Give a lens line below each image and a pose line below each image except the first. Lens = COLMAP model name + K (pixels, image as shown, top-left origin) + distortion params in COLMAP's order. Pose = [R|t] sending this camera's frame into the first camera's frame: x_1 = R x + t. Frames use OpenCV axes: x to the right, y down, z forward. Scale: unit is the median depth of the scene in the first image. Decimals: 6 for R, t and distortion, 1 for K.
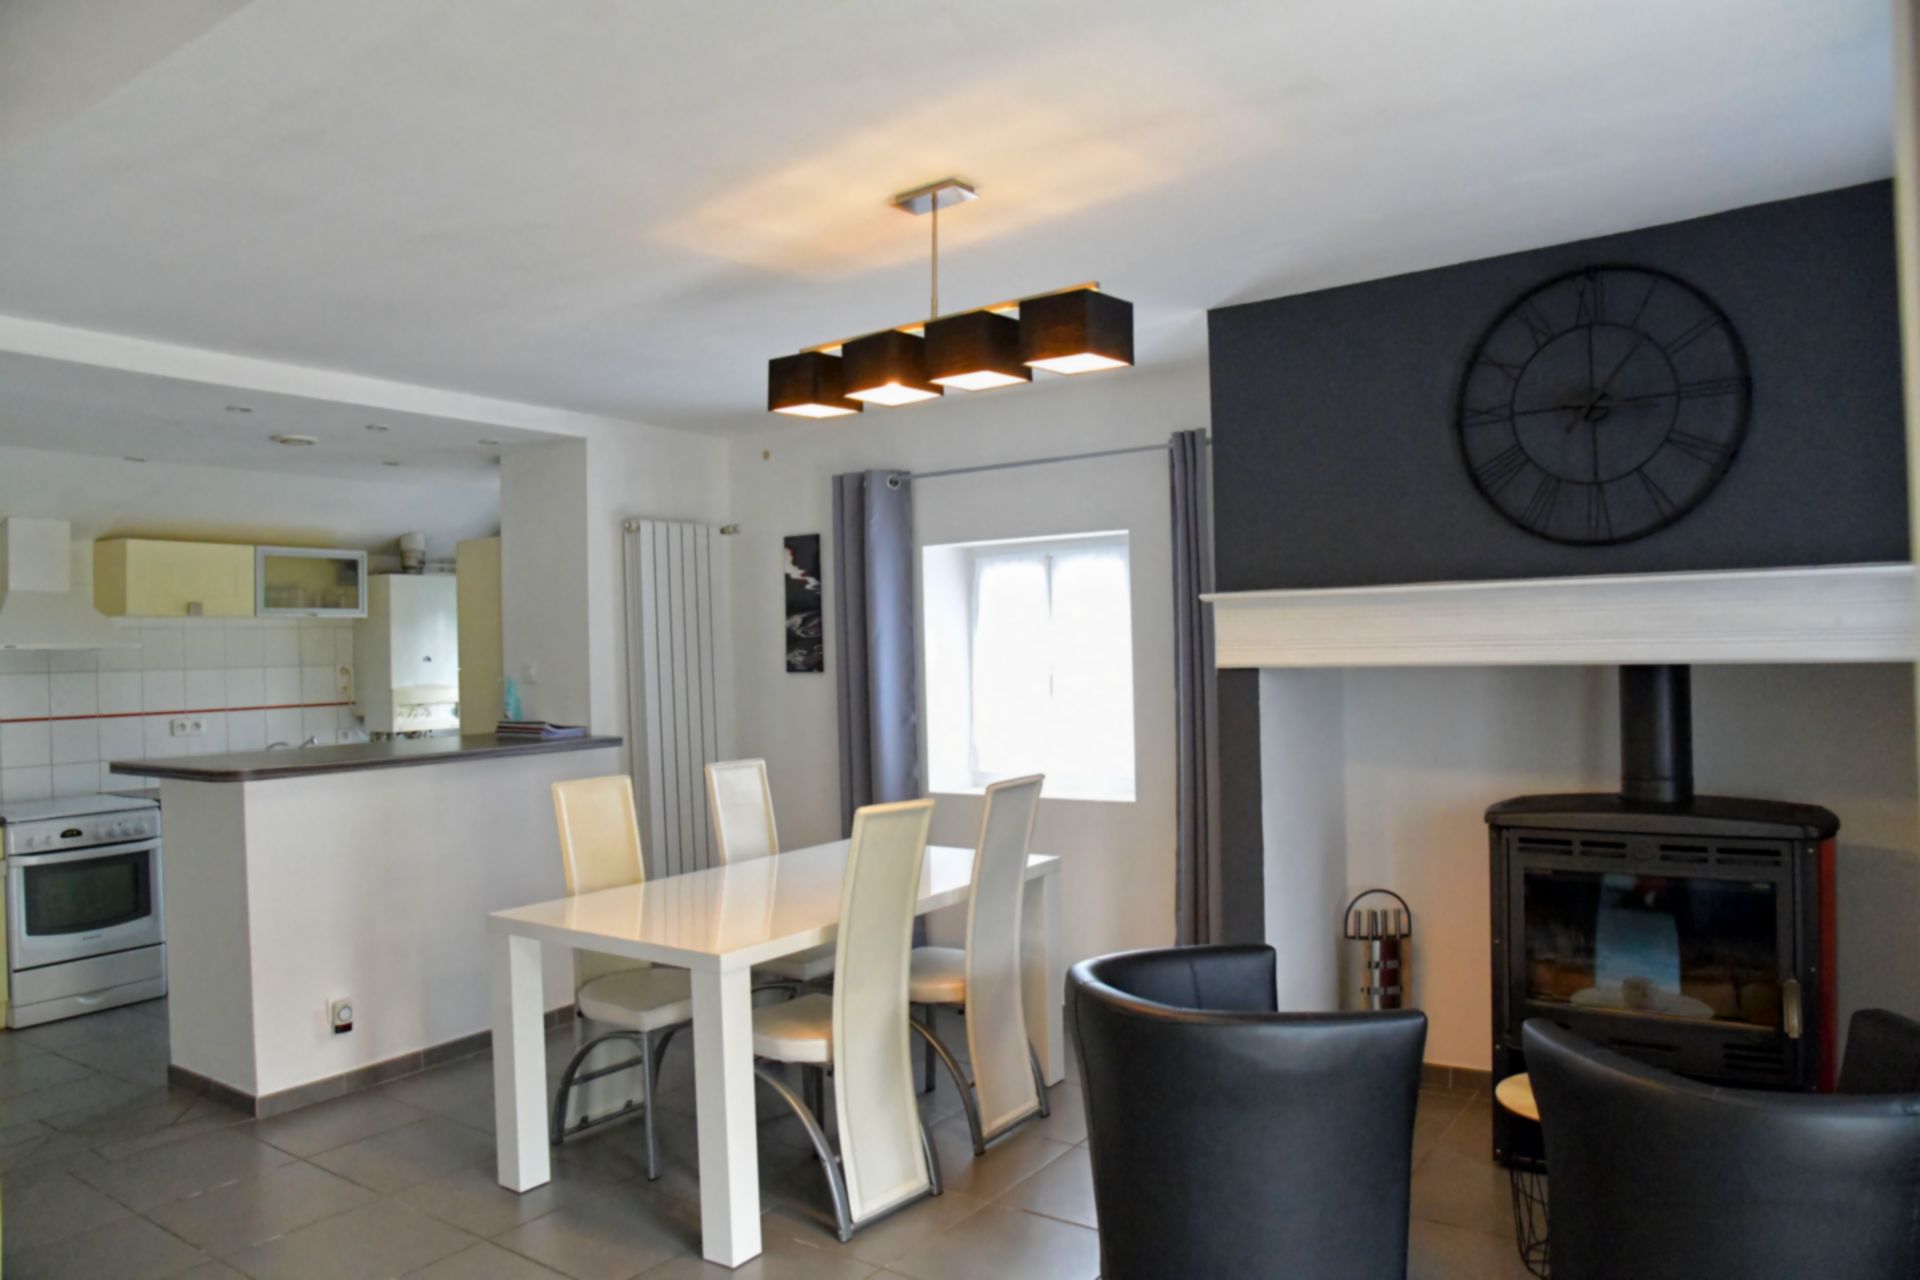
lens RADIAL K [[1295.3, 0, 977.0], [0, 1295.3, 622.6], [0, 0, 1]] dist [-0.112224, 0.055101]
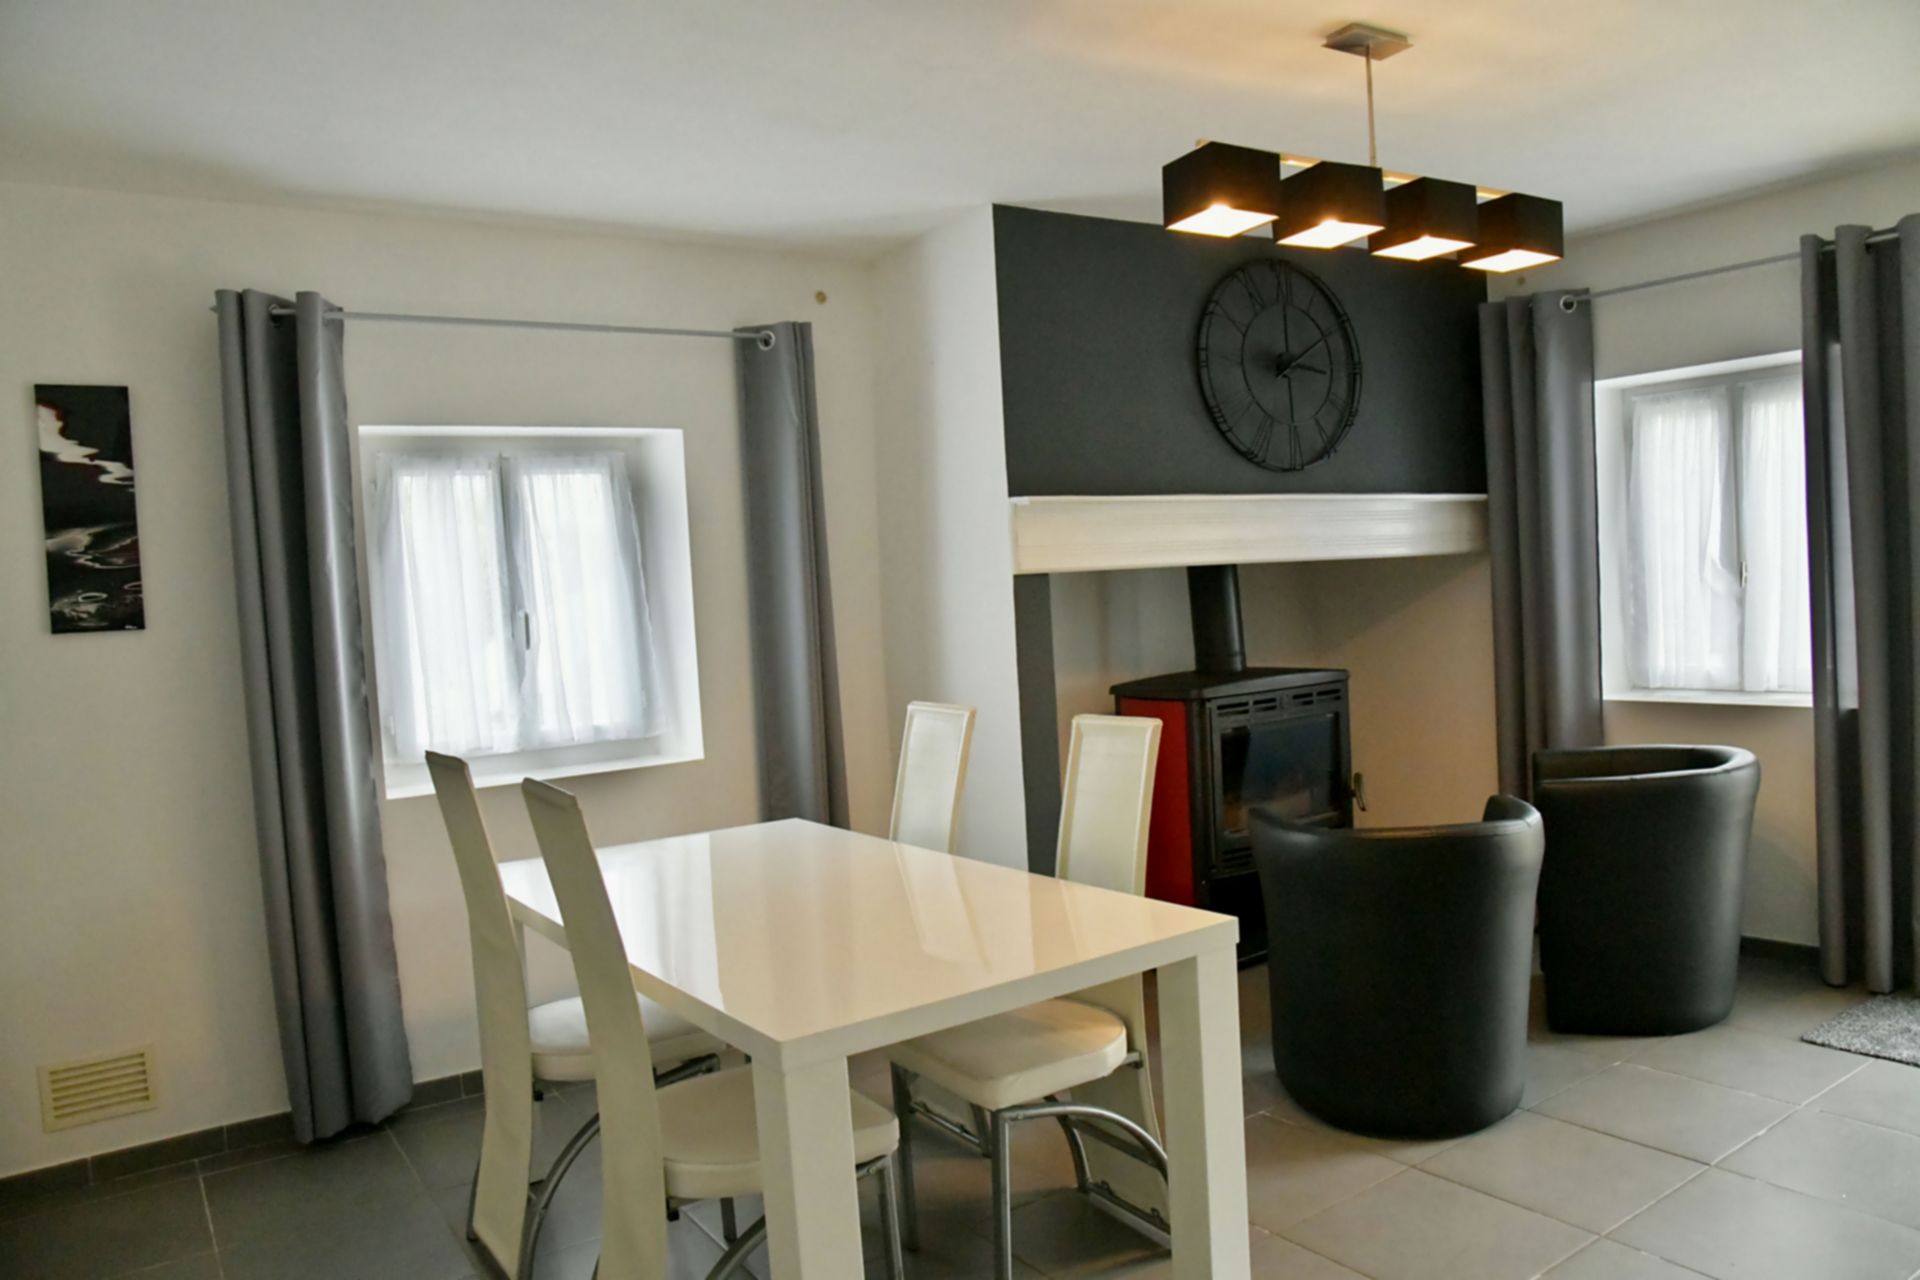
lens RADIAL K [[1295.3, 0, 977.0], [0, 1295.3, 622.6], [0, 0, 1]] dist [-0.112224, 0.055101]
pose [[0.370609, -0.041513, 0.927861, -0.521413], [0.020239, 0.999124, 0.036617, 0.024092], [-0.928569, 0.005208, 0.371124, 0.478208]]
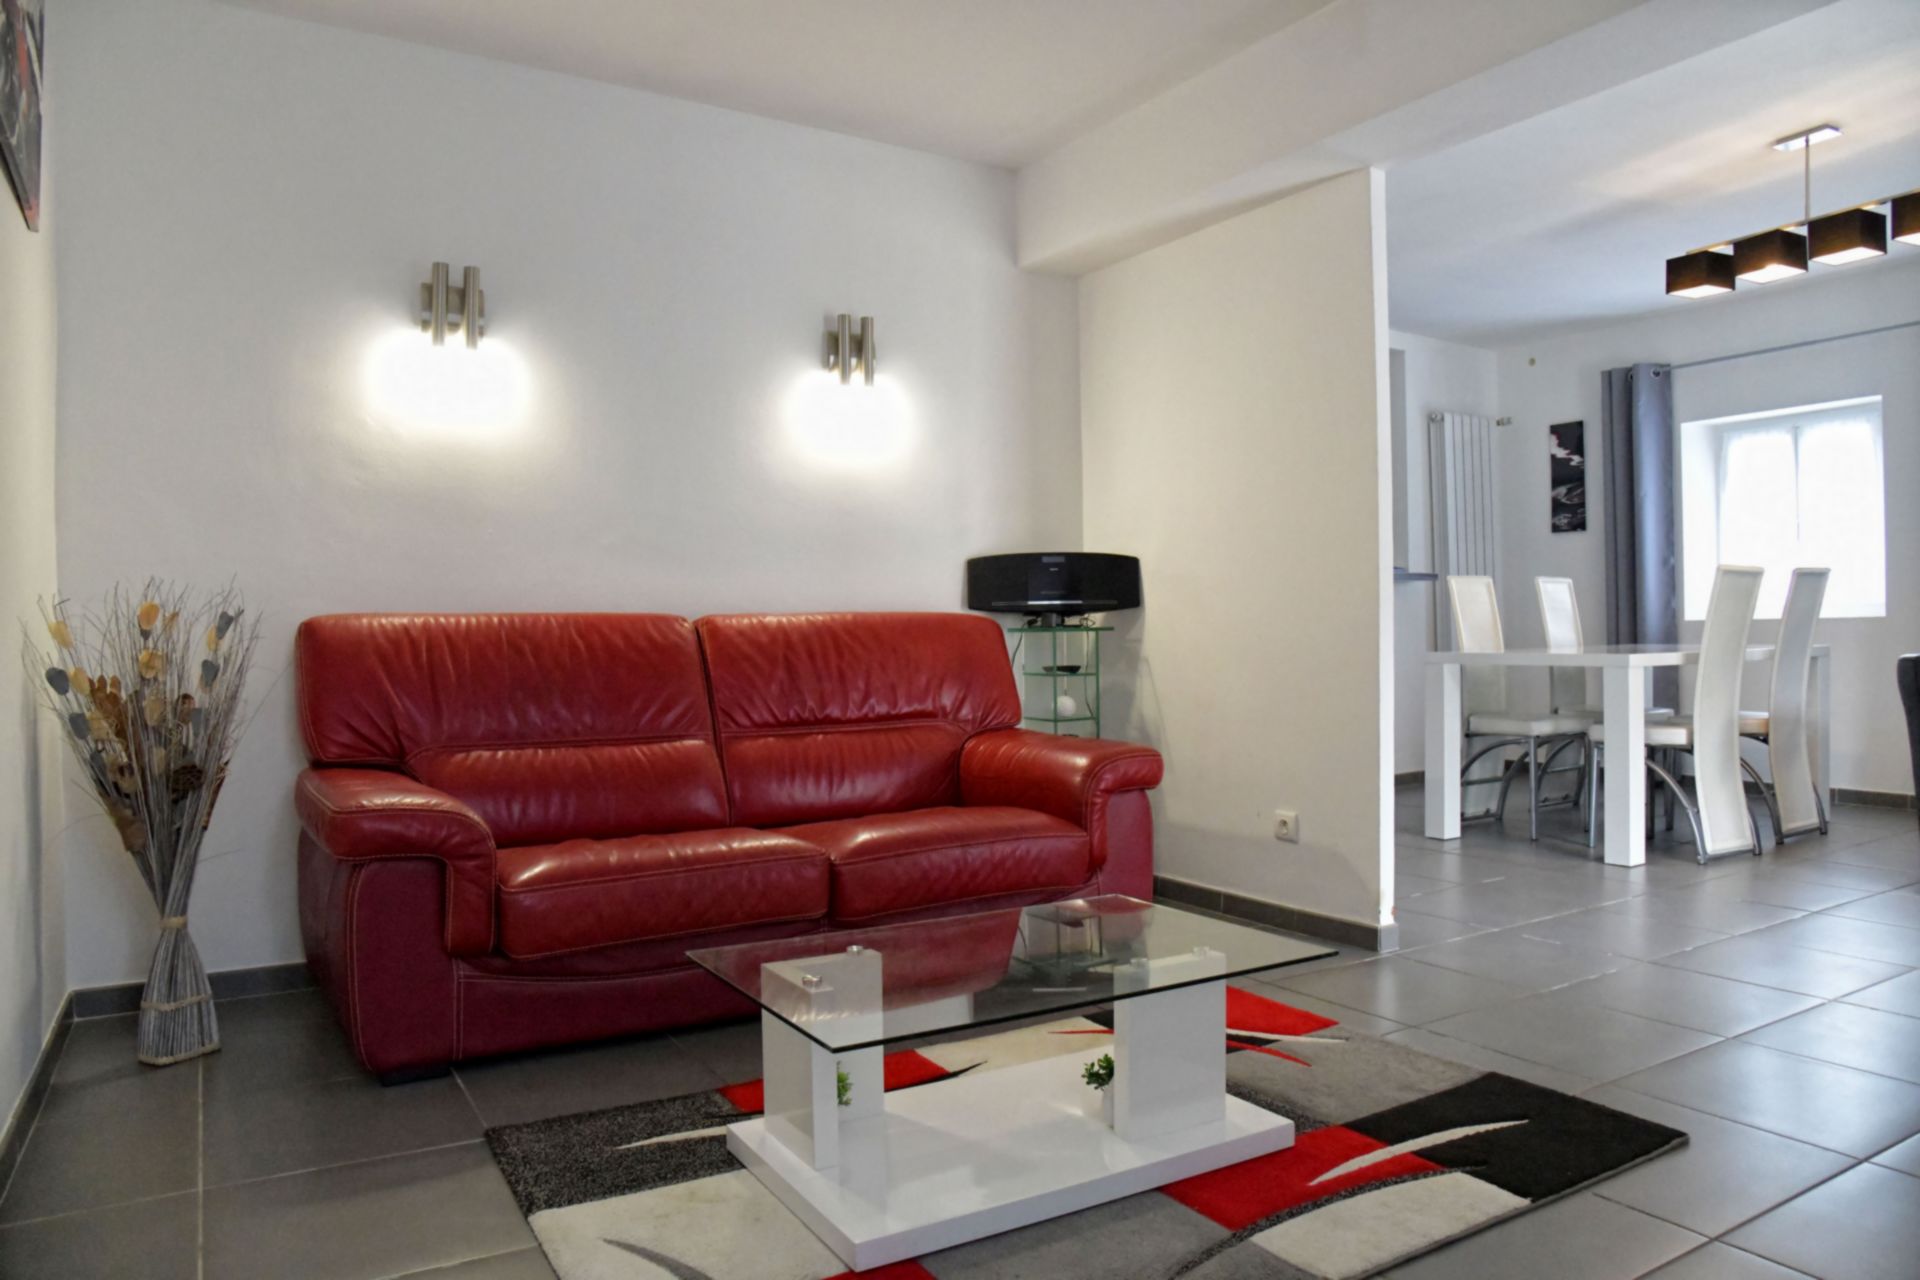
lens RADIAL K [[1304.3, 0, 960.0], [0, 1304.3, 640.0], [0, 0, 1]] dist [-0.115259, 0.069734]
pose [[0.913421, 0.012813, -0.406815, -0.179735], [-0.000336, 0.999528, 0.030727, 0.112947], [0.407017, -0.027930, 0.912993, -0.401891]]
